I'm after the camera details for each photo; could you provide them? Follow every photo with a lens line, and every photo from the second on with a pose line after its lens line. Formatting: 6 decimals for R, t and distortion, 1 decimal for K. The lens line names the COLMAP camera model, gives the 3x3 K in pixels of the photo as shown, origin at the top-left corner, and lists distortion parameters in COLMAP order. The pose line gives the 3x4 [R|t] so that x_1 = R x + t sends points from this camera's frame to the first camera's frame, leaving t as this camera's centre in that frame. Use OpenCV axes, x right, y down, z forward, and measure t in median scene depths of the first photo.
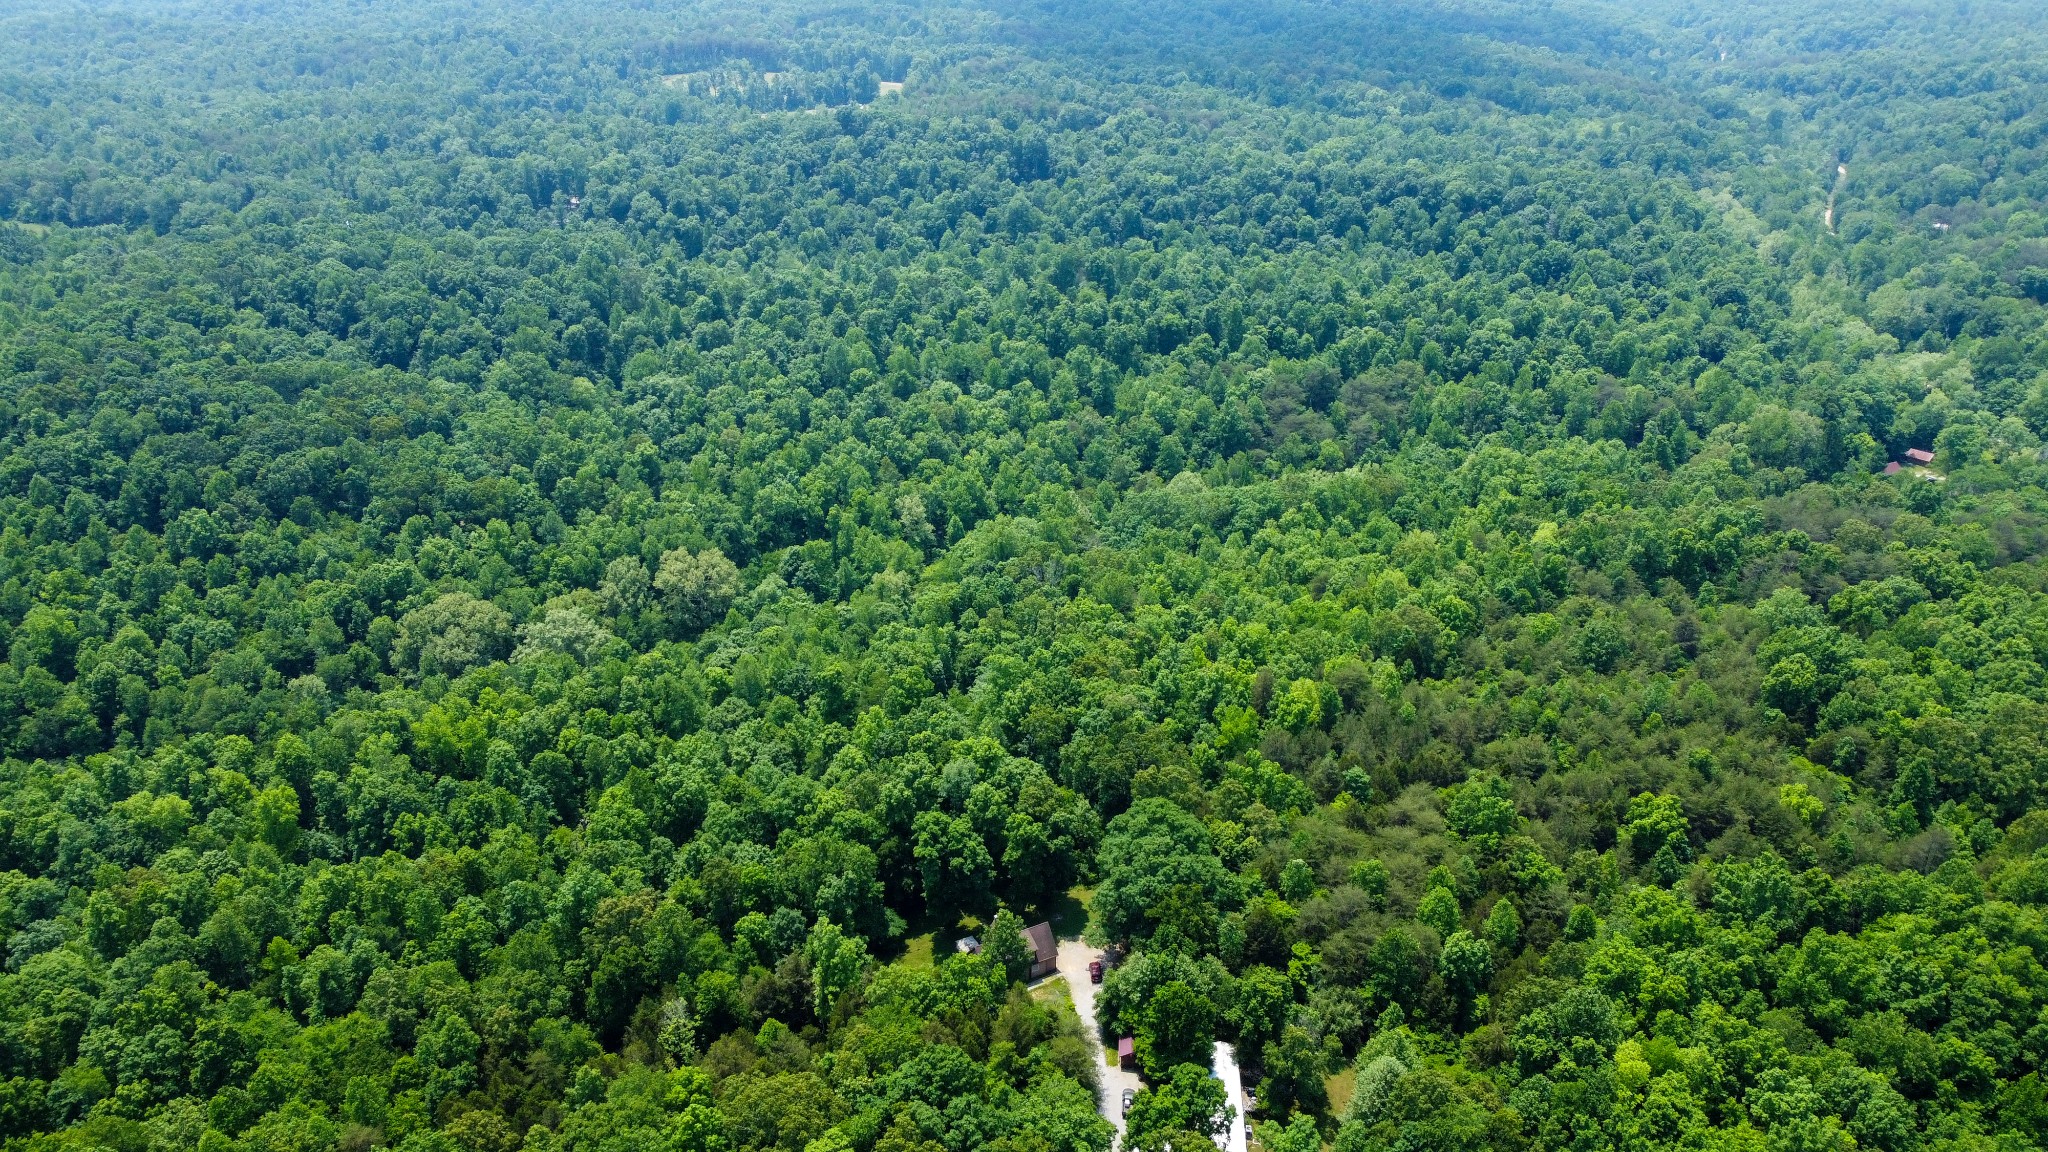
lens RADIAL K [[1553.9, 0, 1024.0], [0, 1553.9, 576.0], [0, 0, 1]] dist [0.003270, -0.004911]
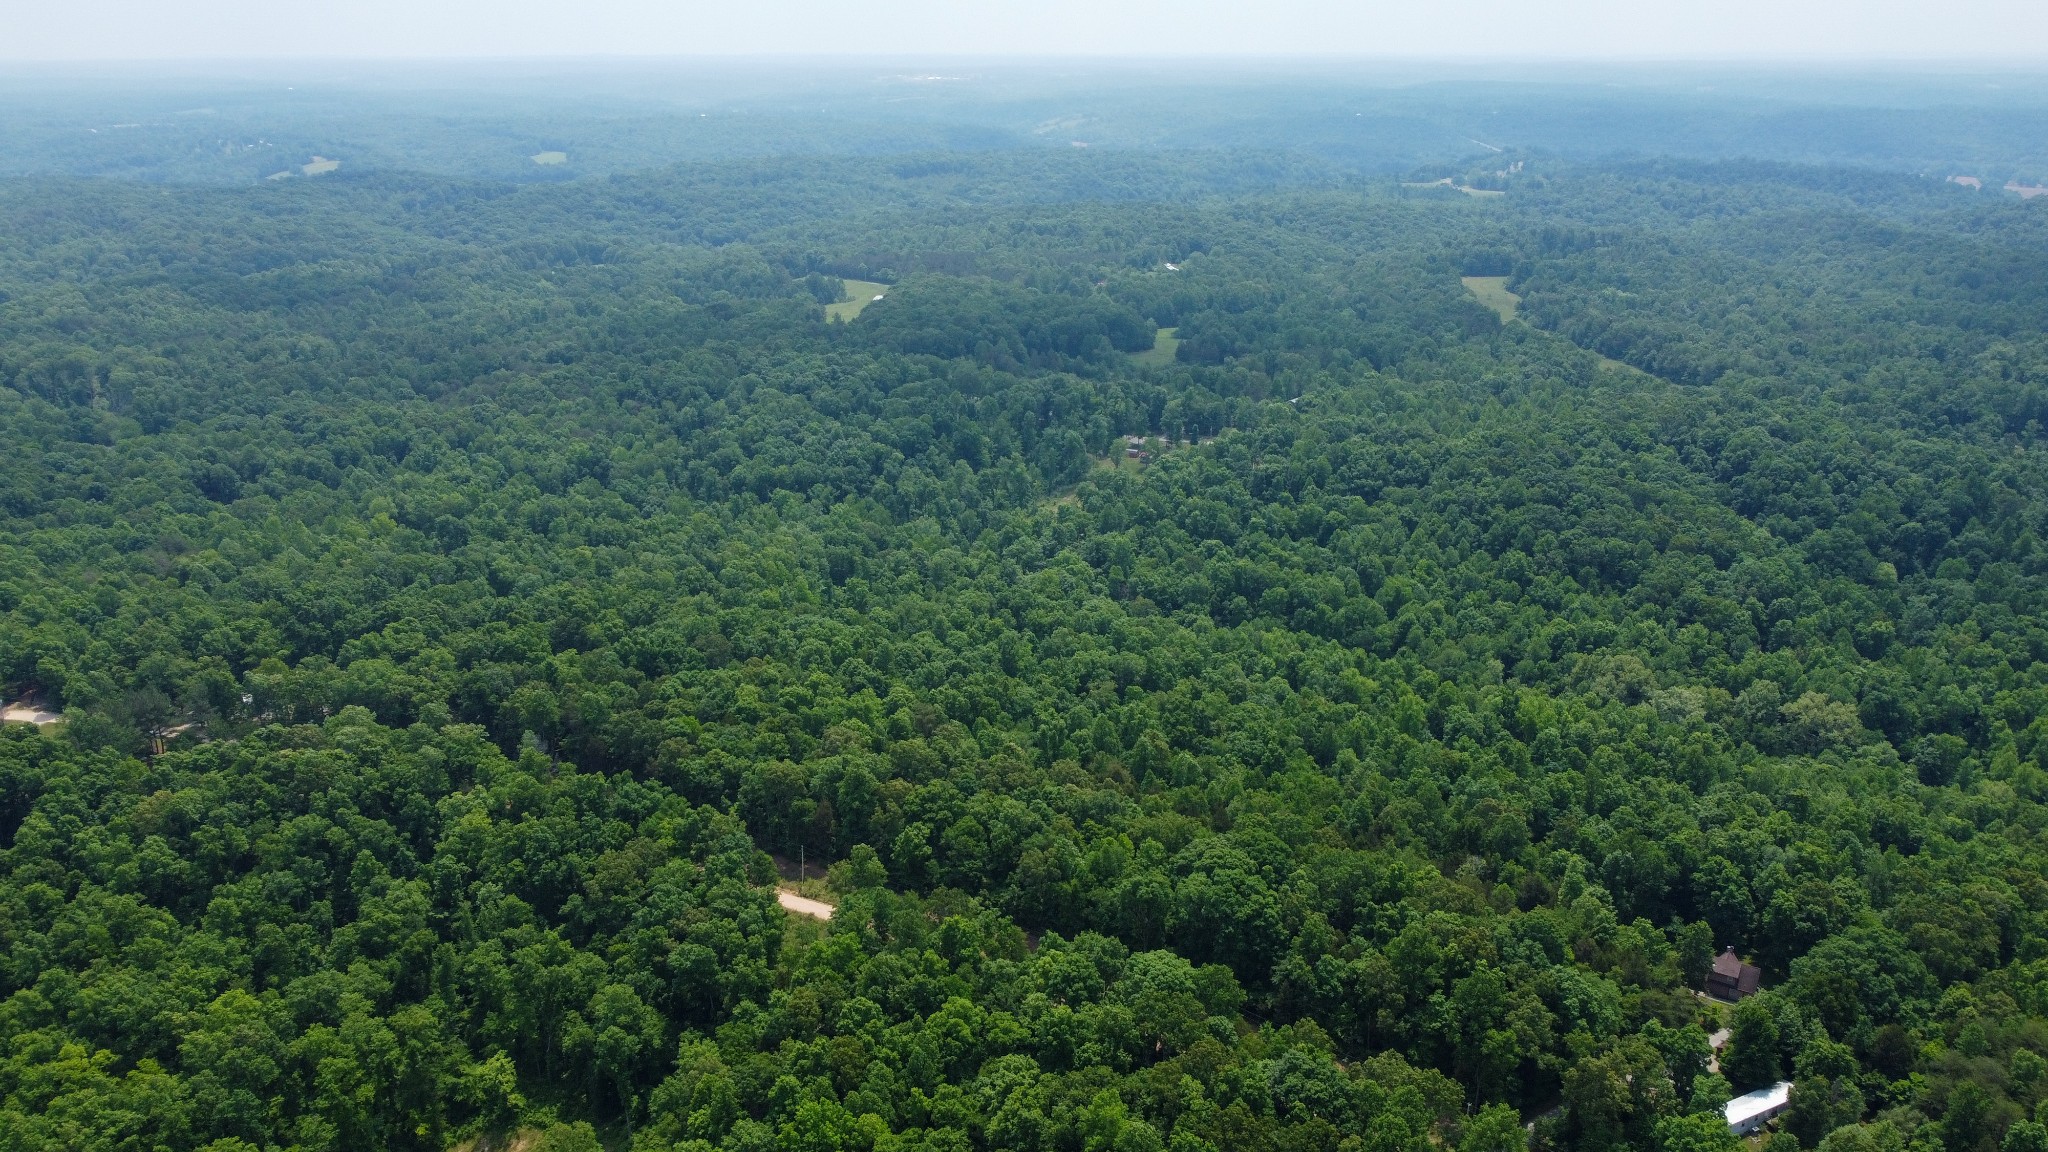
lens RADIAL K [[1553.9, 0, 1024.0], [0, 1553.9, 576.0], [0, 0, 1]] dist [0.003270, -0.004911]
pose [[0.497938, 0.282271, -0.819988, 0.439567], [-0.372662, 0.923437, 0.091583, 0.018663], [0.783059, 0.259976, 0.565006, -0.194546]]
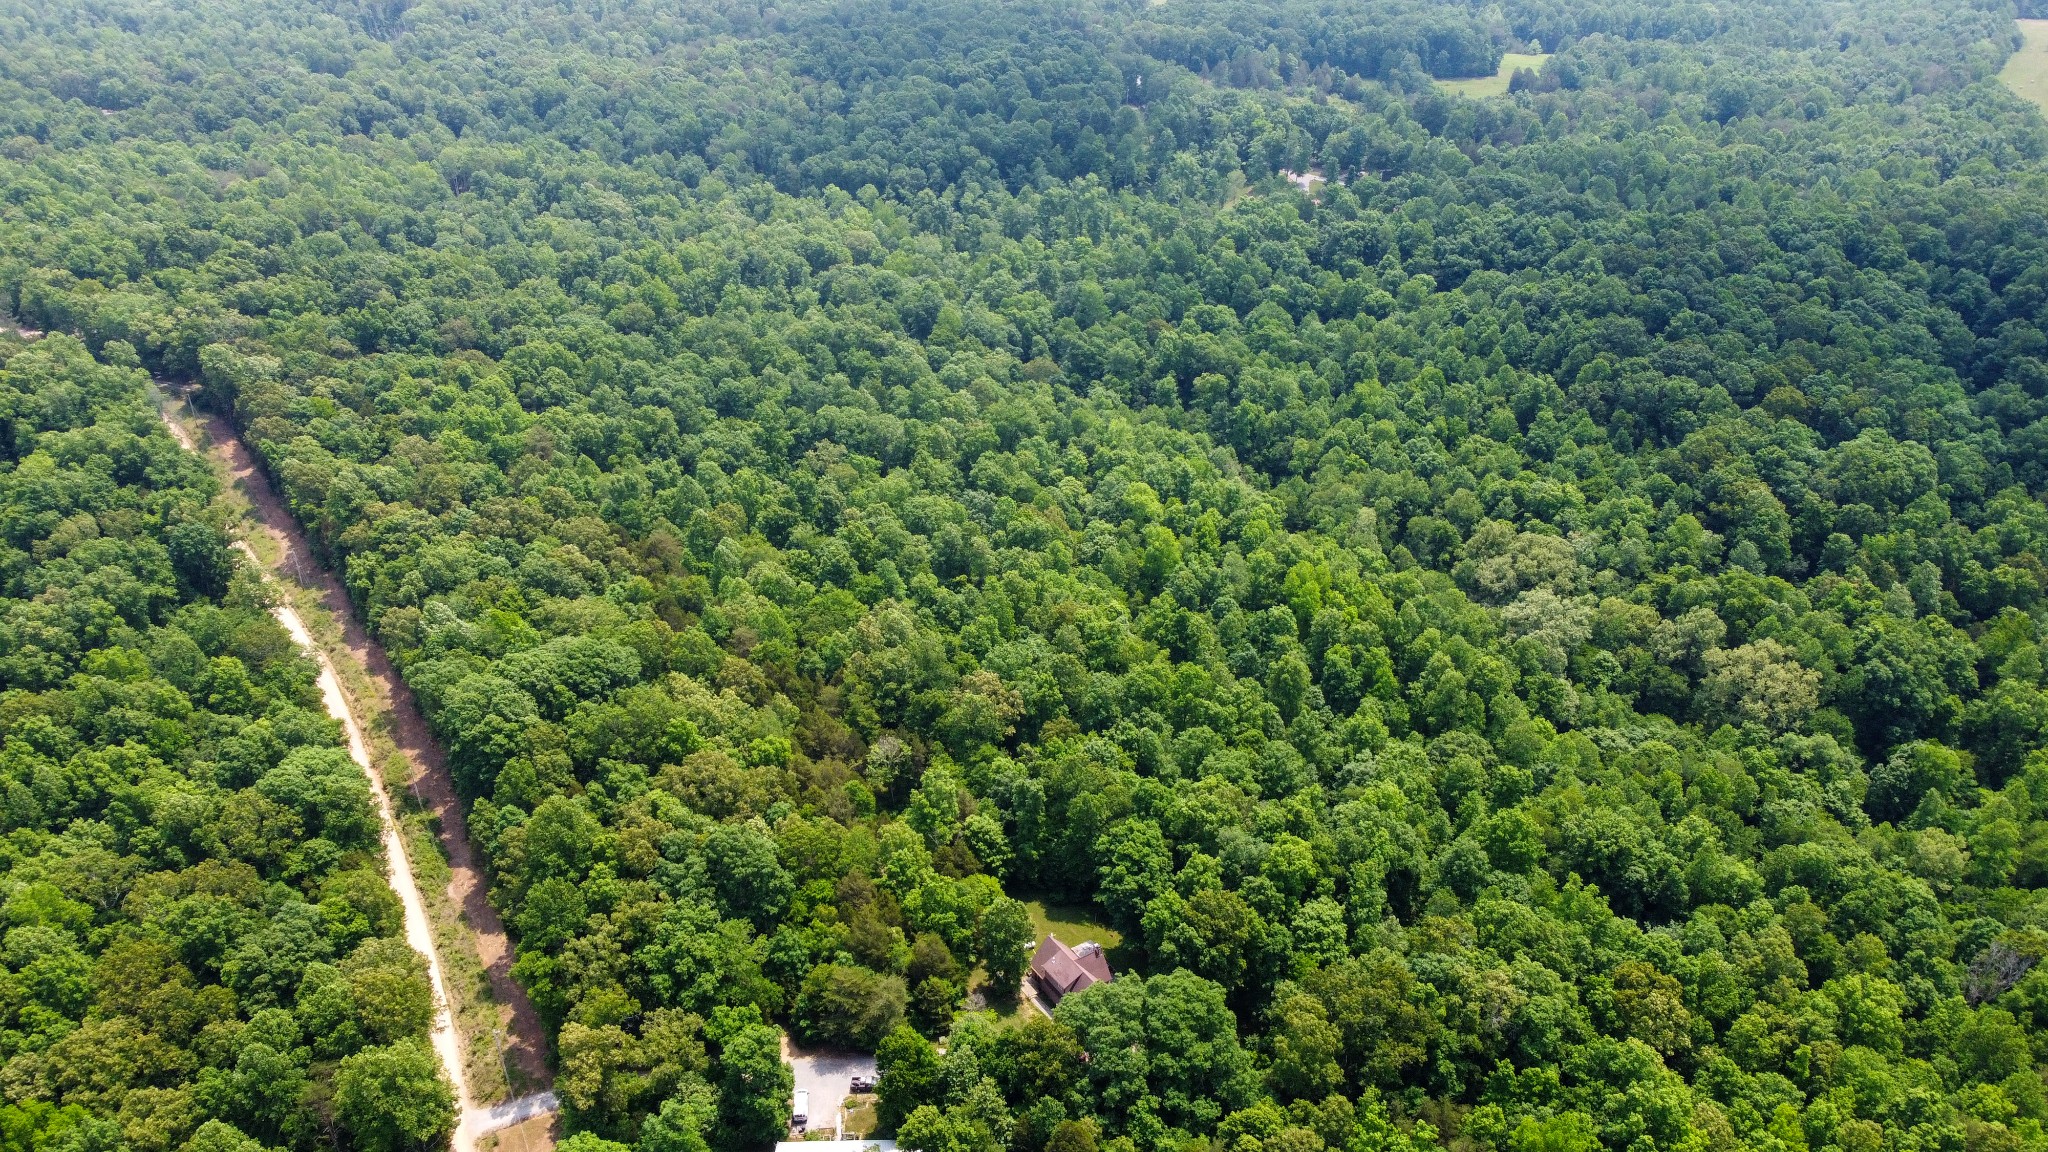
lens RADIAL K [[1553.9, 0, 1024.0], [0, 1553.9, 576.0], [0, 0, 1]] dist [0.003270, -0.004911]
pose [[0.079717, 0.483741, -0.871573, 0.449558], [-0.426379, 0.806879, 0.408836, -0.214690], [0.901025, 0.339029, 0.270579, 0.409919]]
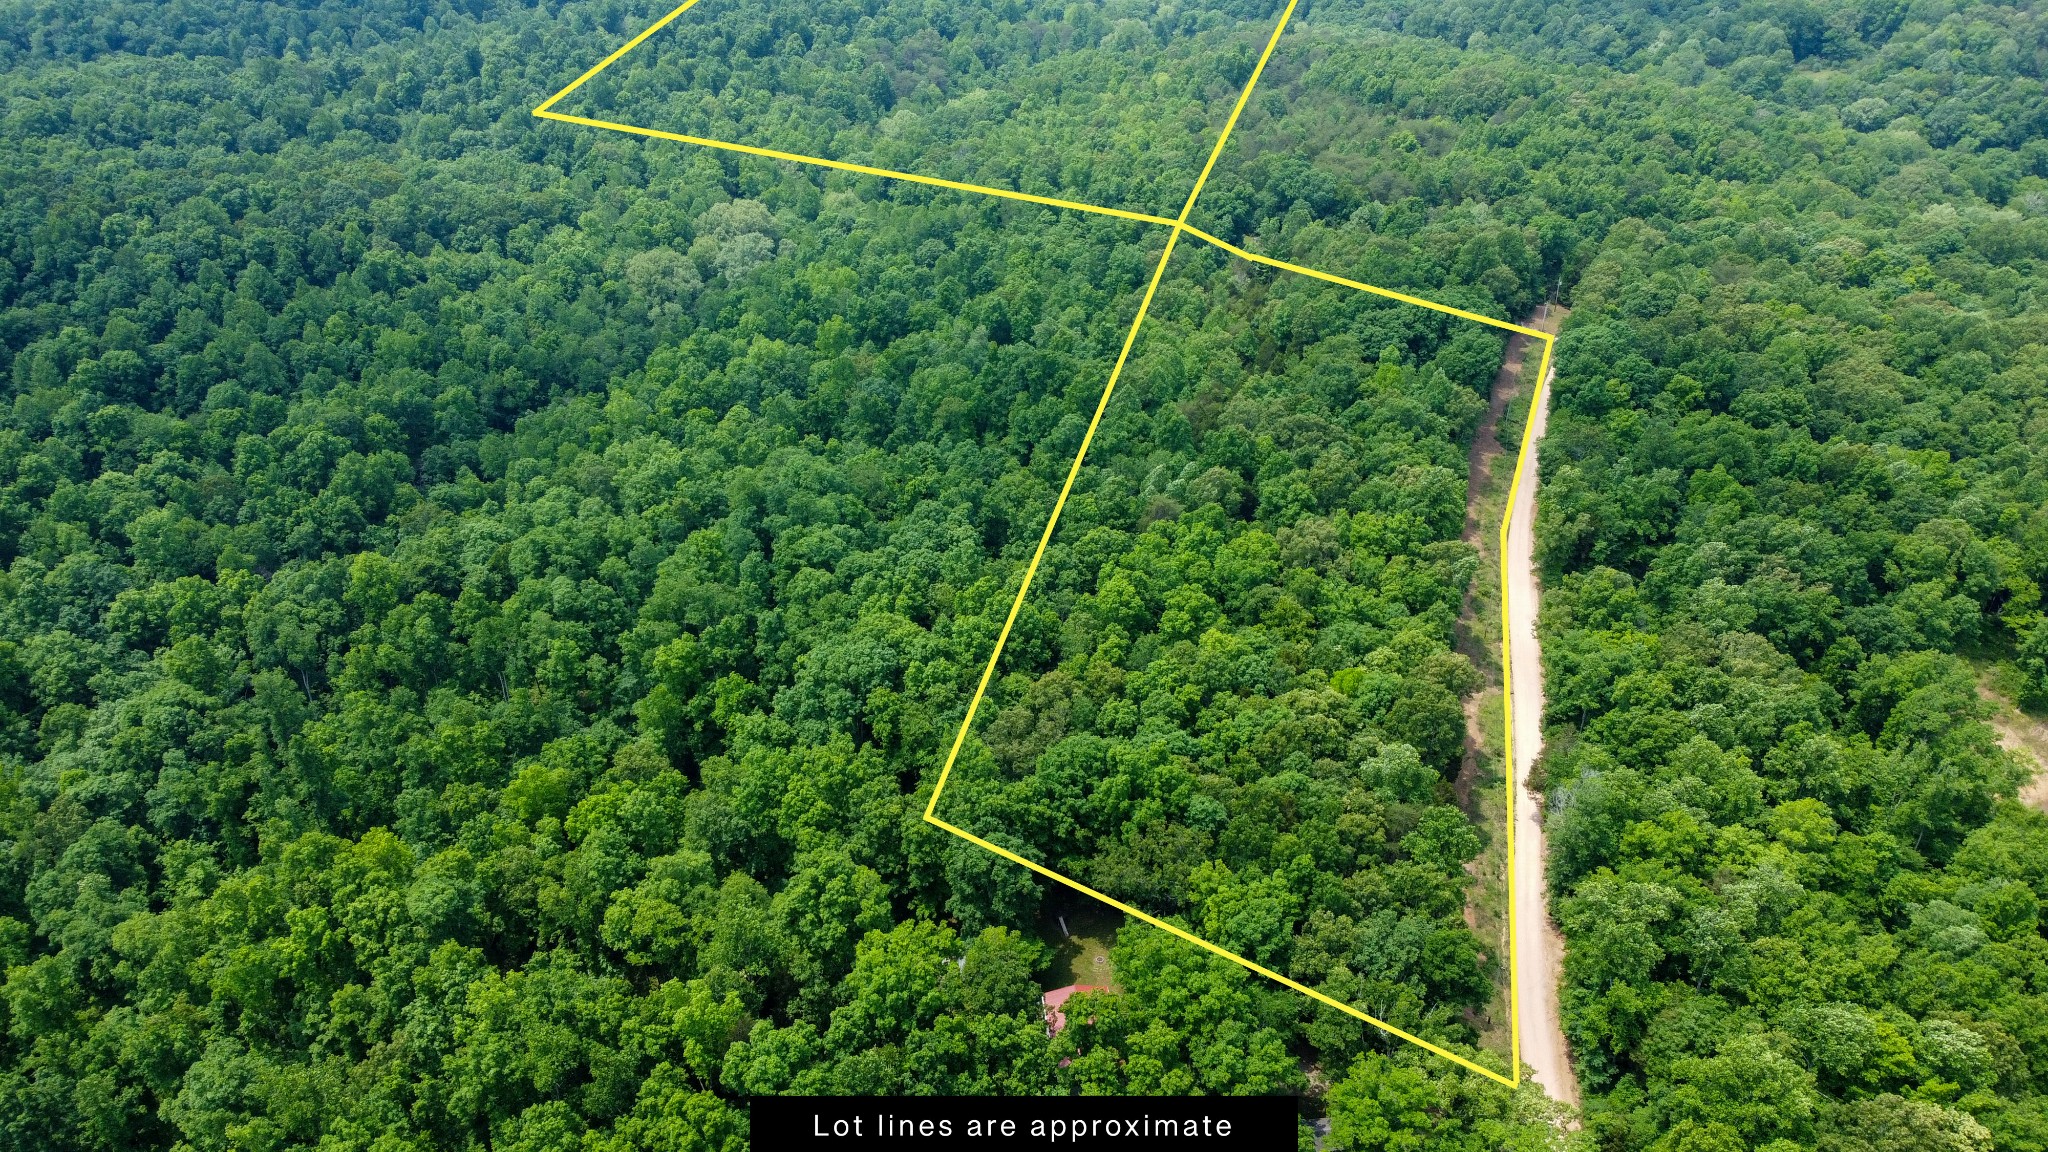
lens RADIAL K [[1553.9, 0, 1024.0], [0, 1553.9, 576.0], [0, 0, 1]] dist [0.003270, -0.004911]
pose [[0.725620, -0.360154, 0.586314, -0.913188], [0.304862, 0.932158, 0.195298, 0.097297], [-0.616875, 0.037032, 0.786189, -0.153954]]
